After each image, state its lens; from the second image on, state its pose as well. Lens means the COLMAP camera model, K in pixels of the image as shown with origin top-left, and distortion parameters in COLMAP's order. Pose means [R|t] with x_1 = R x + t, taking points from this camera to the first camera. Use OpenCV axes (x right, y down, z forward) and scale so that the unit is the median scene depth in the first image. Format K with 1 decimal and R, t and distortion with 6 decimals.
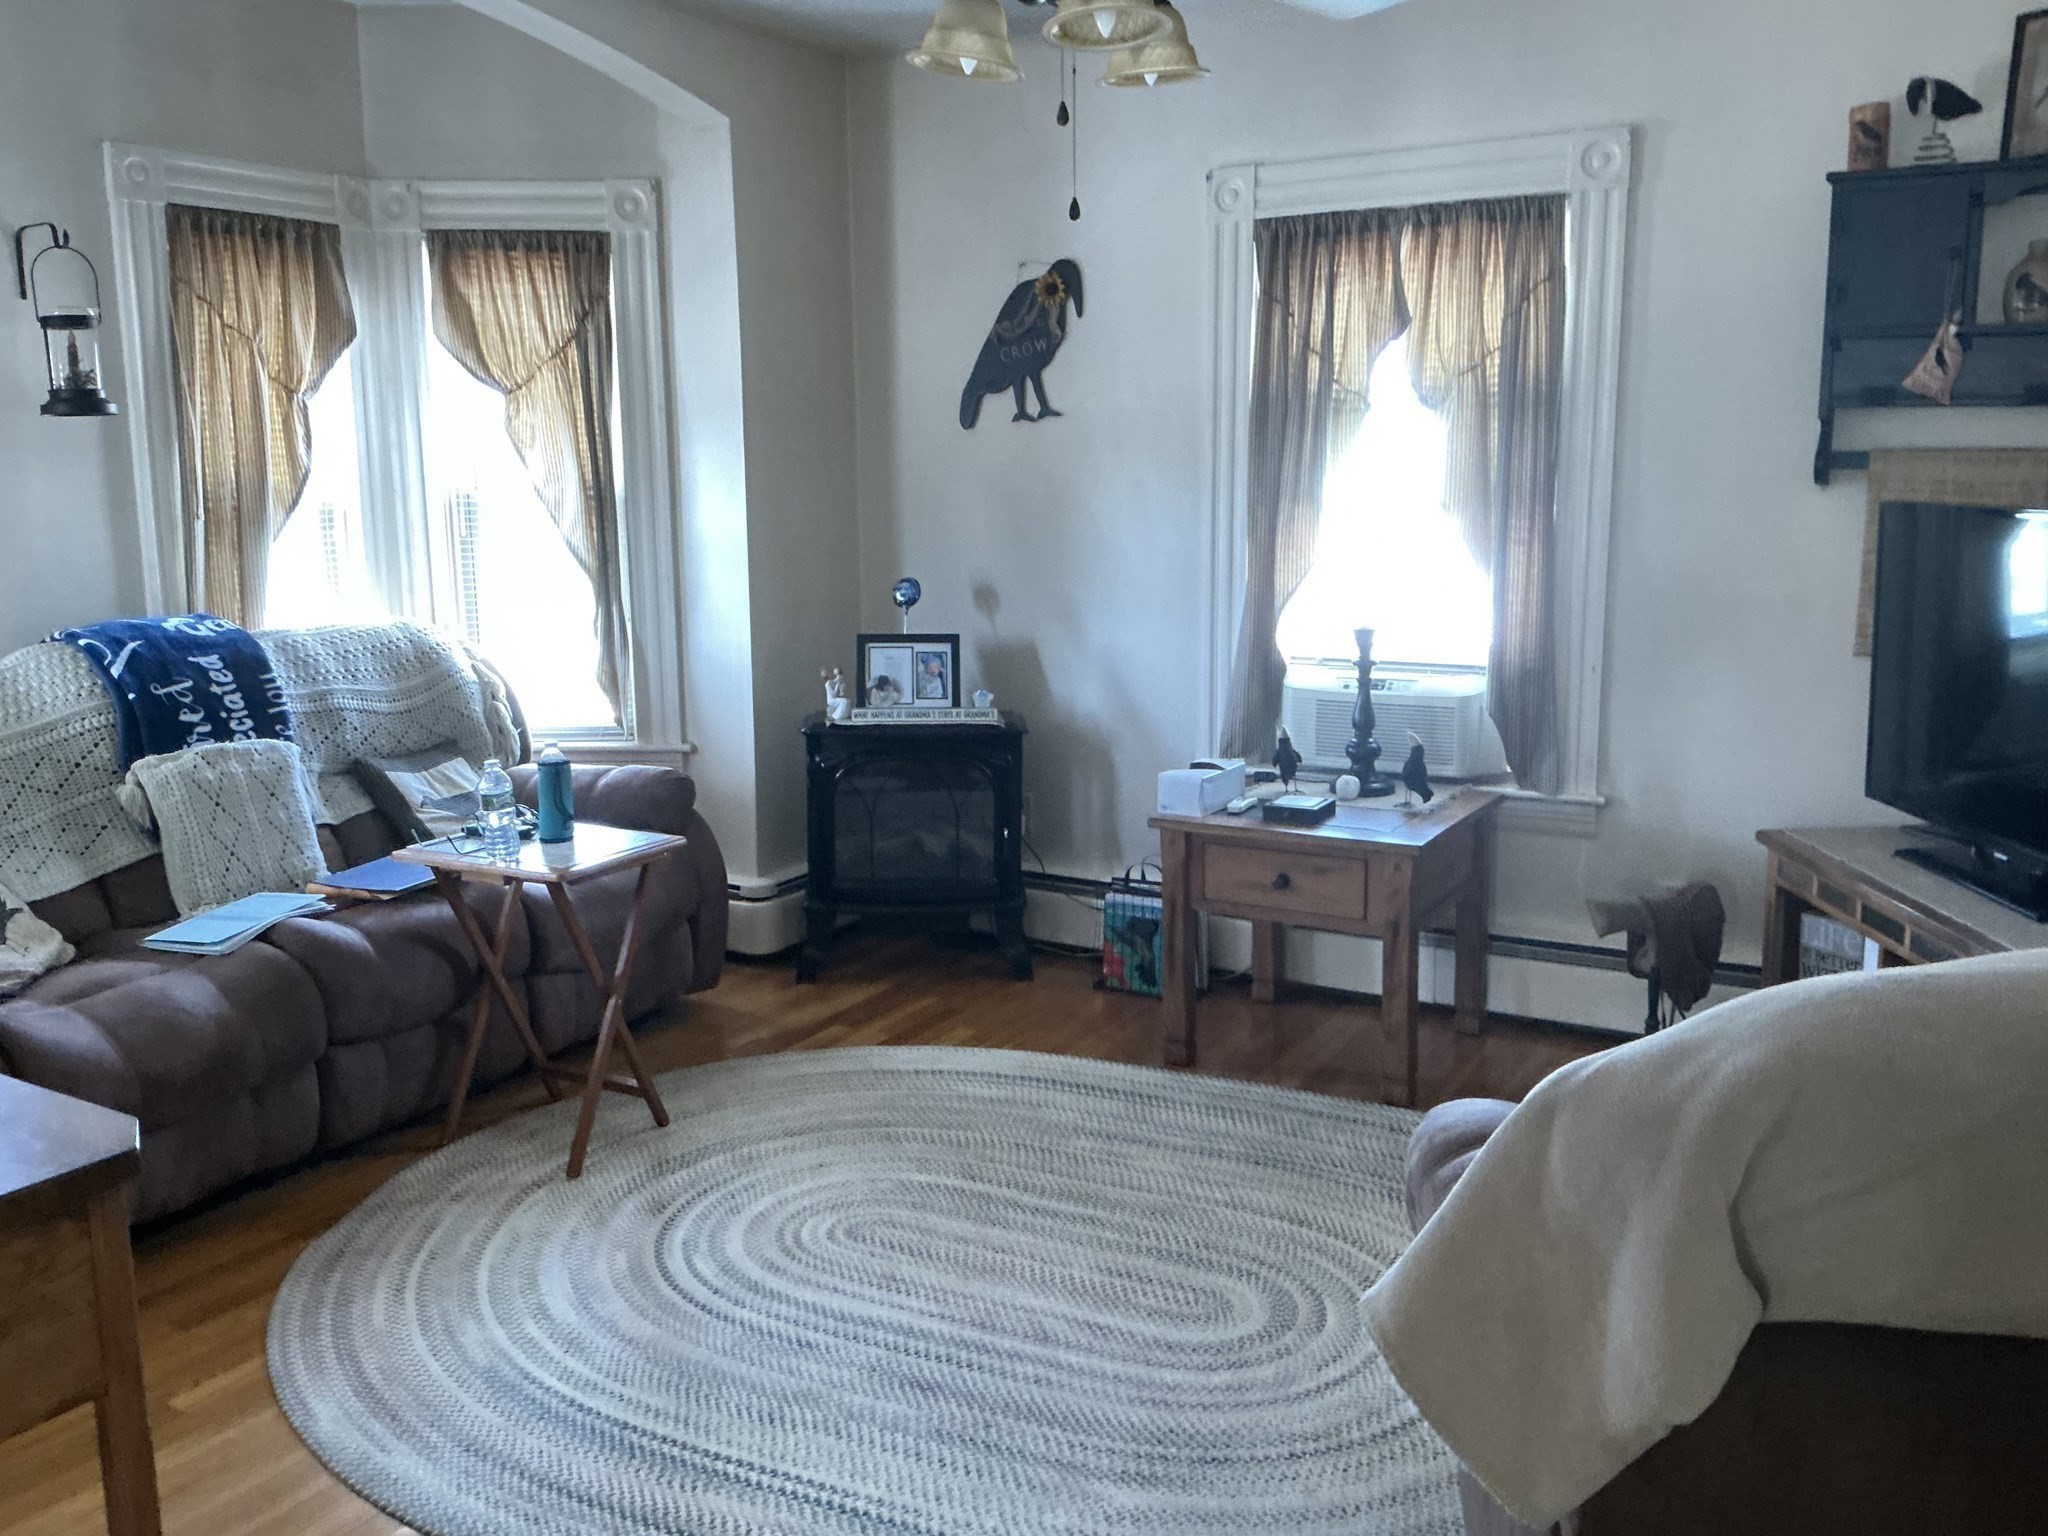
lens RADIAL K [[1716.2, 0, 1030.5], [0, 1716.2, 773.8], [0, 0, 1]] dist [0.074612, -0.147108]
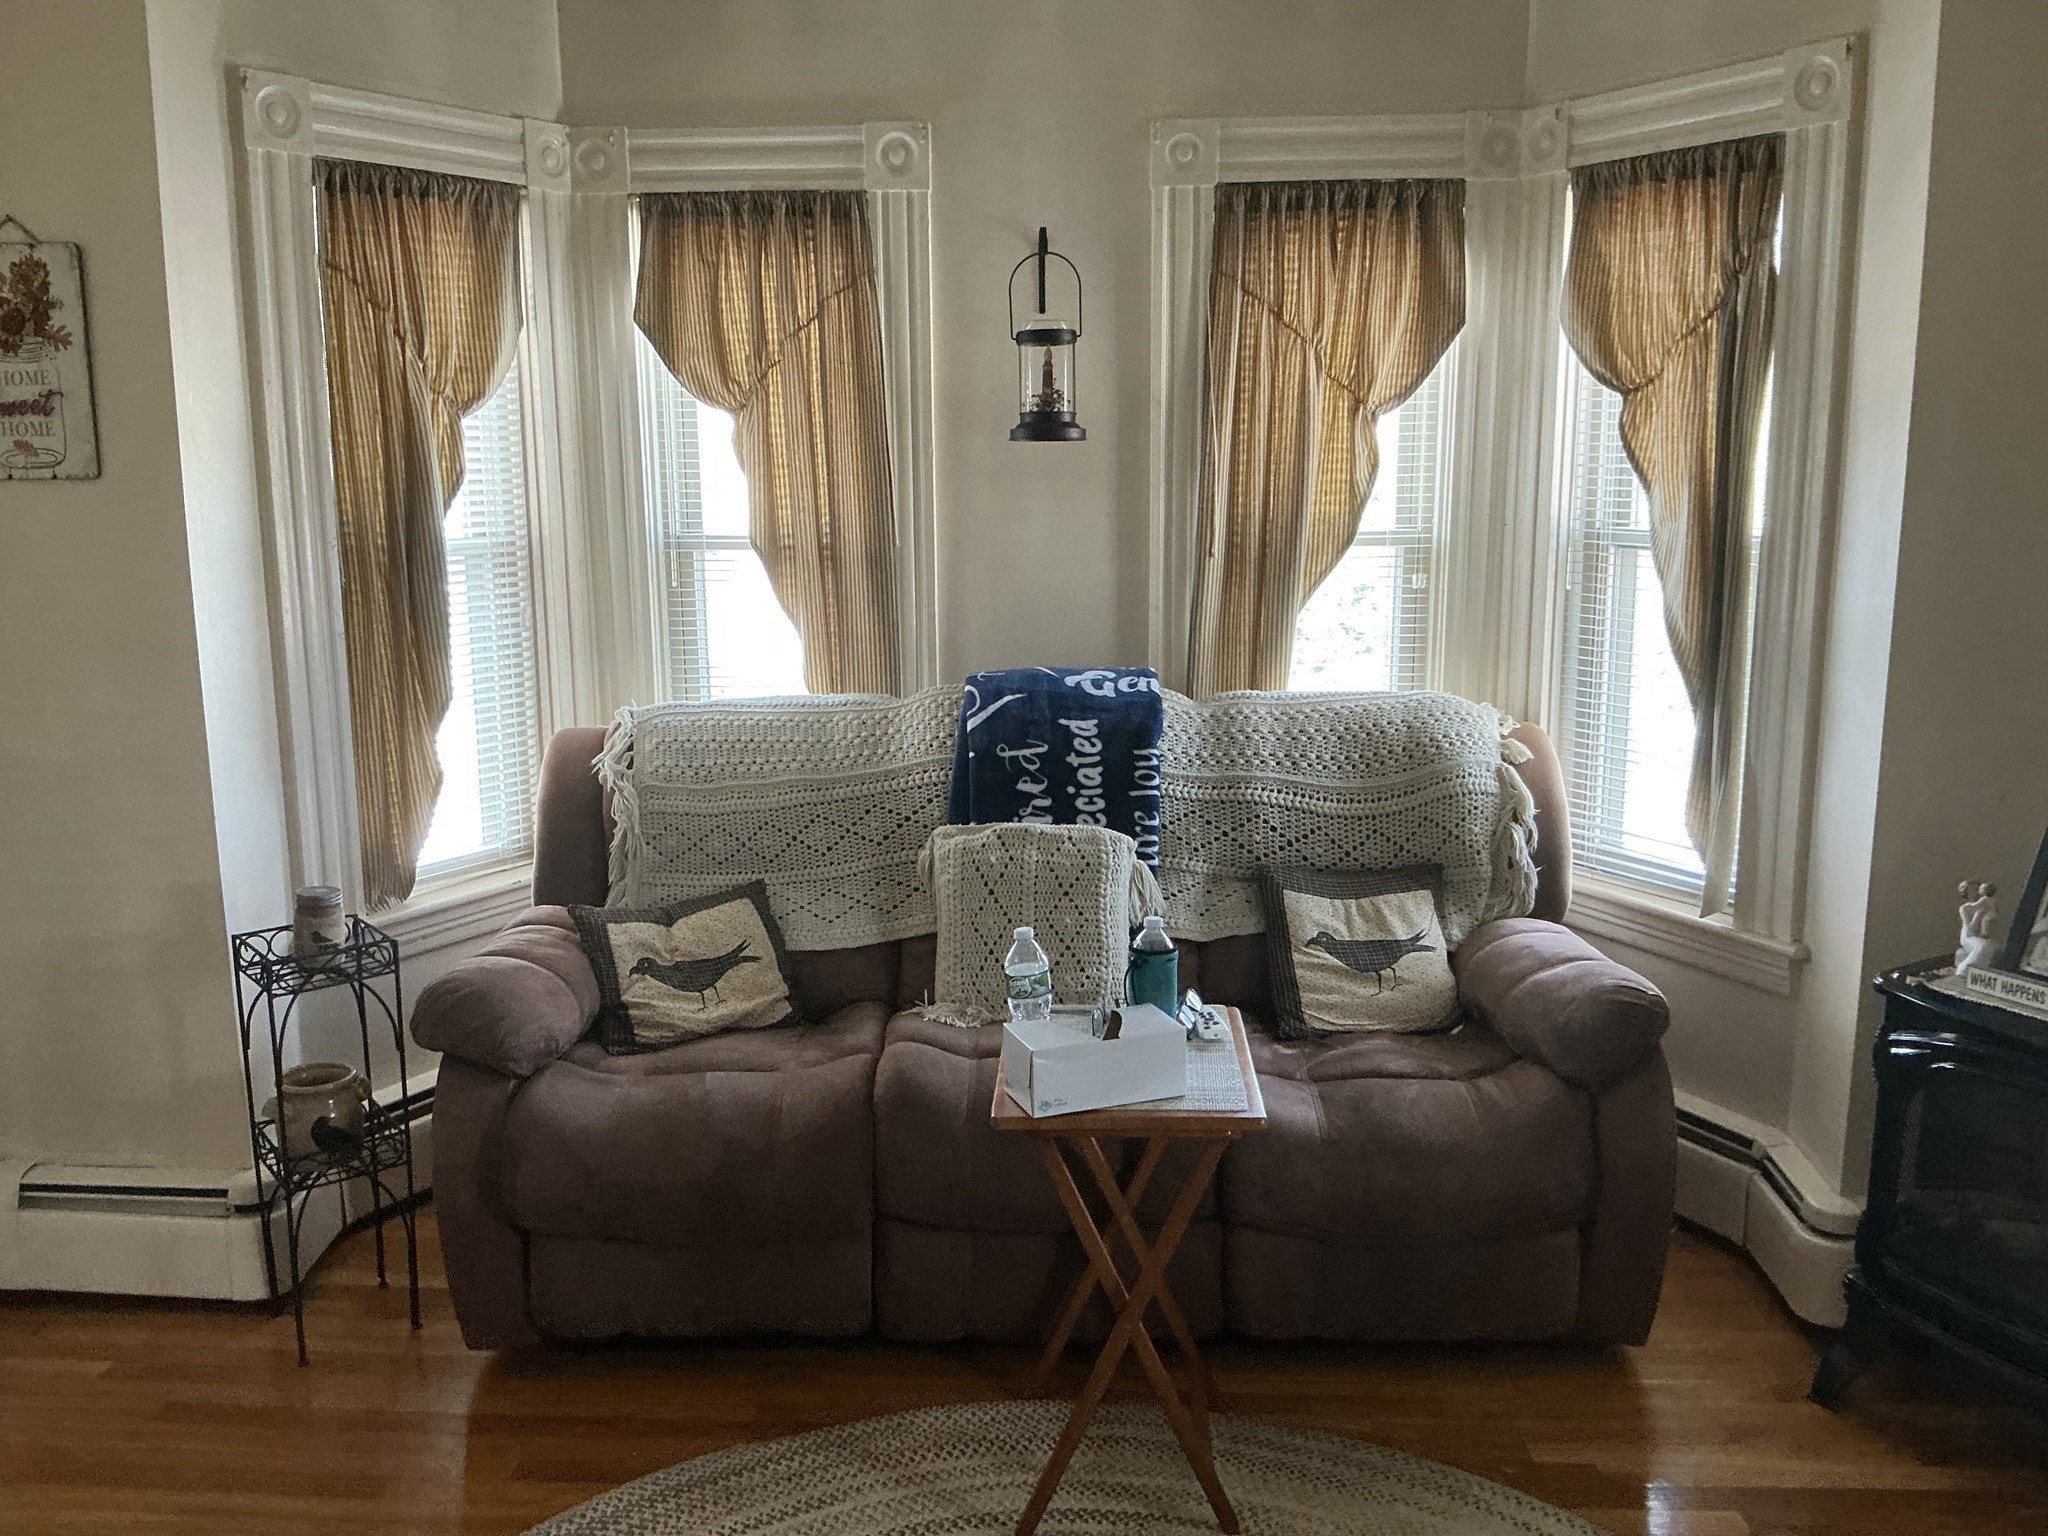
lens RADIAL K [[1716.2, 0, 1018.6], [0, 1716.2, 770.5], [0, 0, 1]] dist [0.074612, -0.147108]
pose [[0.457447, 0.168846, -0.873060, 0.239176], [-0.154128, 0.982003, 0.109158, -0.119879], [0.875778, 0.084629, 0.475238, 0.516075]]
